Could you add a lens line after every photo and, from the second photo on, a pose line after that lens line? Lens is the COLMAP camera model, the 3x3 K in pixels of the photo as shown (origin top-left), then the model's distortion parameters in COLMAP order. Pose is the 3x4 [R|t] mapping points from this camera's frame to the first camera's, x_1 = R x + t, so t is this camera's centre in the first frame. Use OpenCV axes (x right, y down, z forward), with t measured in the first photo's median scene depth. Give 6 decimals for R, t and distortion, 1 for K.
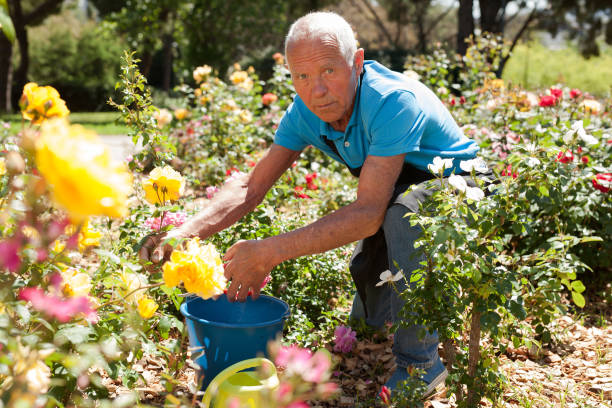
lens RADIAL K [[869.3, 0, 304.0], [0, 869.3, 201.4], [0, 0, 1]] dist [-0.011073, 0.000000]
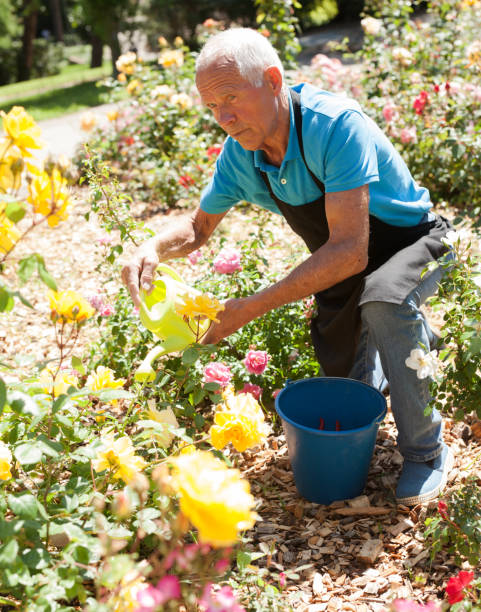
lens RADIAL K [[1028.7, 0, 239.0], [0, 1028.7, 322.3], [0, 0, 1]] dist [0.004157, 0.000000]
pose [[0.984867, -0.169277, -0.037179, -0.034627], [0.173187, 0.969364, 0.174182, -0.139327], [0.006555, -0.177985, 0.984011, -0.086093]]
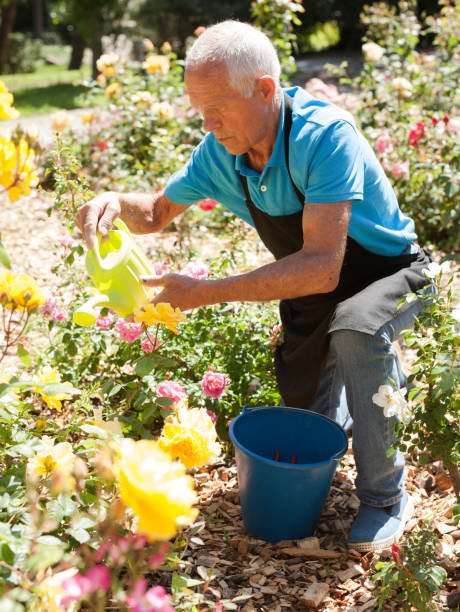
lens RADIAL K [[1115.0, 0, 230.3], [0, 1115.0, 334.1], [0, 0, 1]] dist [0.015974, 0.000000]
pose [[0.997640, -0.068172, -0.008230, -0.035588], [0.068631, 0.986043, 0.151685, -0.122585], [-0.002226, -0.151892, 0.988395, -0.100662]]
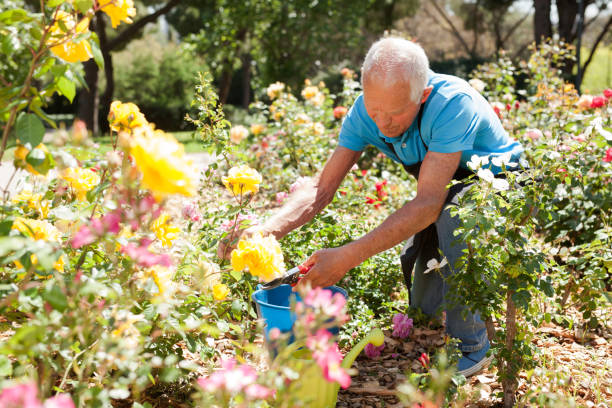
lens RADIAL K [[869.3, 0, 300.7], [0, 869.3, 200.5], [0, 0, 1]] dist [-0.011073, 0.000000]
pose [[0.994823, -0.028244, -0.097615, 0.028201], [0.026540, 0.999473, -0.018711, 0.016218], [0.098092, 0.016024, 0.995048, -0.096525]]
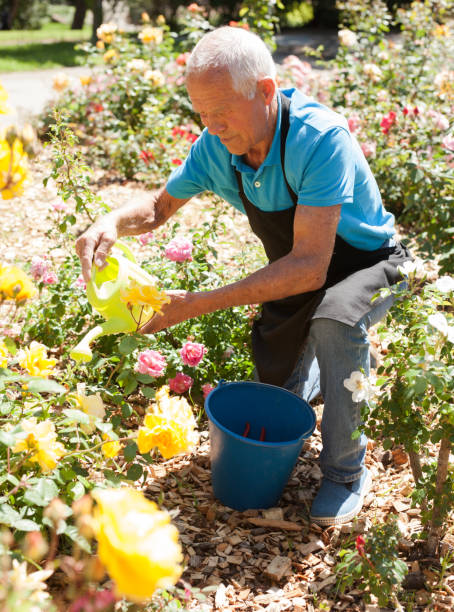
lens RADIAL K [[965.1, 0, 230.2], [0, 965.1, 315.0], [0, 0, 1]] dist [0.004650, 0.000000]
pose [[0.999699, -0.010268, 0.022293, -0.045203], [0.005614, 0.979867, 0.199571, -0.148807], [-0.023894, -0.199386, 0.979630, -0.015550]]
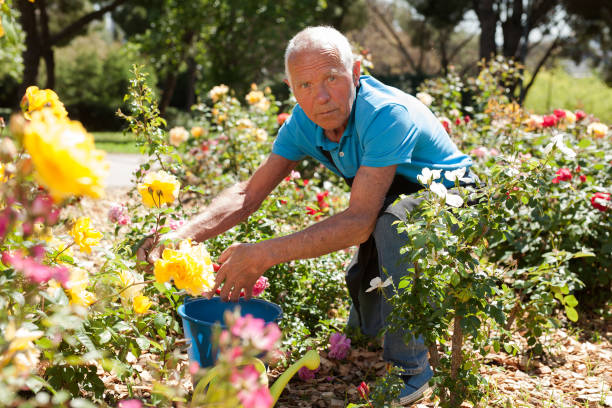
lens RADIAL K [[869.3, 0, 302.9], [0, 869.3, 204.9], [0, 0, 1]] dist [-0.011073, 0.000000]
pose [[0.999490, 0.017935, -0.026420, 0.025552], [-0.018555, 0.999554, -0.023406, 0.014722], [0.025988, 0.023884, 0.999377, -0.030757]]
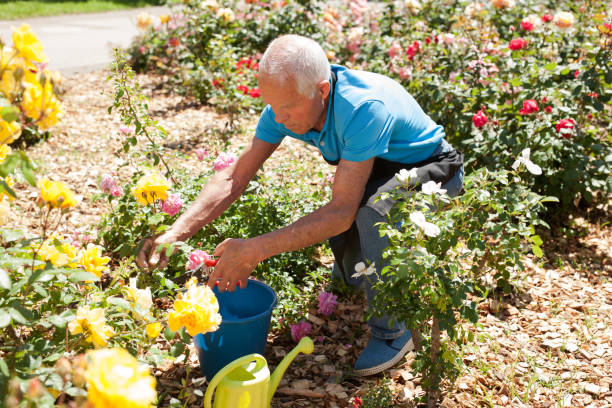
lens RADIAL K [[869.3, 0, 305.6], [0, 869.3, 203.5], [0, 0, 1]] dist [-0.011073, 0.000000]
pose [[0.999368, -0.033971, 0.010482, 0.010716], [0.031544, 0.983291, 0.179285, -0.156340], [-0.016397, -0.178841, 0.983741, -0.077997]]
